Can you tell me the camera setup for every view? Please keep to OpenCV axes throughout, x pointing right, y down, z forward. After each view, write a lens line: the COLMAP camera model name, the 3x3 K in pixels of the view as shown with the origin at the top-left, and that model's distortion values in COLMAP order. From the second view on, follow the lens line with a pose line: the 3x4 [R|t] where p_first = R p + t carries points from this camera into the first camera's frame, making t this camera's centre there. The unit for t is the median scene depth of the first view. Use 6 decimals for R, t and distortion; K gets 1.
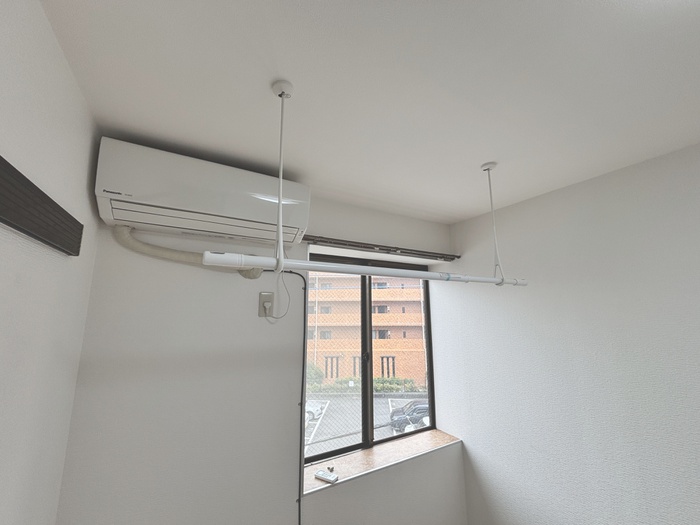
lens RADIAL K [[281.5, 0, 350.0], [0, 281.5, 262.5], [0, 0, 1]] dist [-0.005719, 0.000371]
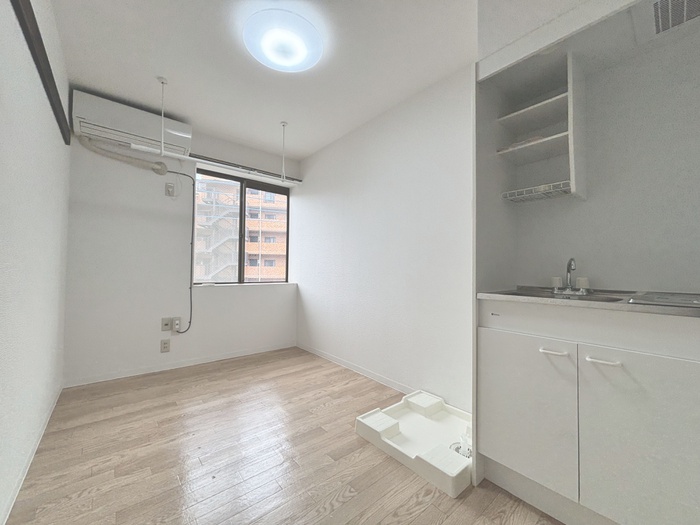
lens RADIAL K [[281.5, 0, 350.0], [0, 281.5, 262.5], [0, 0, 1]] dist [-0.005719, 0.000371]
pose [[0.984133, 0.018418, 0.176472, 0.579102], [-0.043661, 0.989153, 0.140250, 0.322126], [-0.171975, -0.145730, 0.974263, -1.133934]]
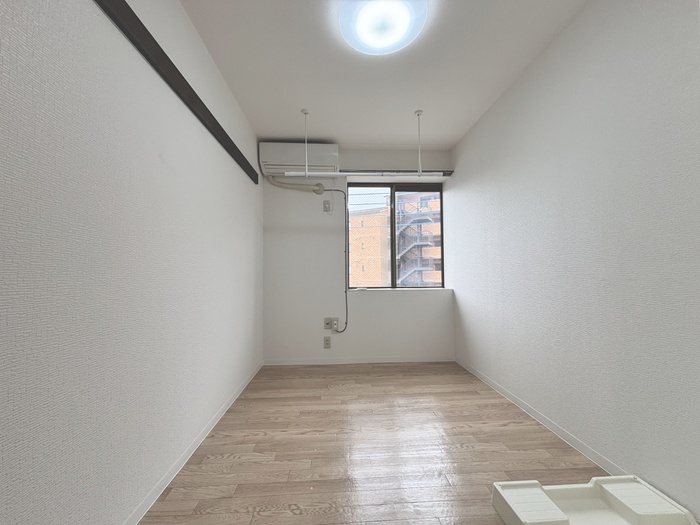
lens RADIAL K [[281.5, 0, 350.0], [0, 281.5, 262.5], [0, 0, 1]] dist [-0.005719, 0.000371]
pose [[0.890688, -0.024866, -0.453935, 0.847546], [0.084014, 0.990308, 0.110600, 0.364446], [0.446785, -0.136647, 0.884144, -0.904305]]
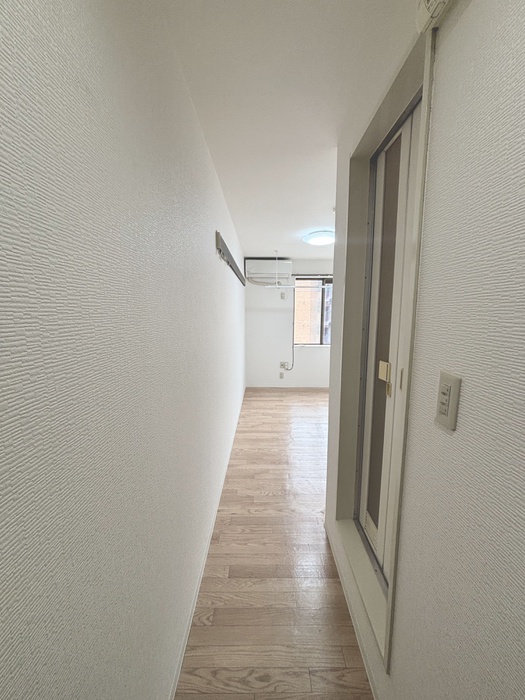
lens RADIAL K [[281.0, 0, 262.5], [0, 281.0, 350.0], [0, 0, 1]] dist [-0.002055, 0.000449]
pose [[0.866586, 0.073222, -0.493627, 1.321804], [0.077390, 0.957491, 0.277890, -0.206212], [0.492991, -0.279017, 0.824081, -2.315485]]
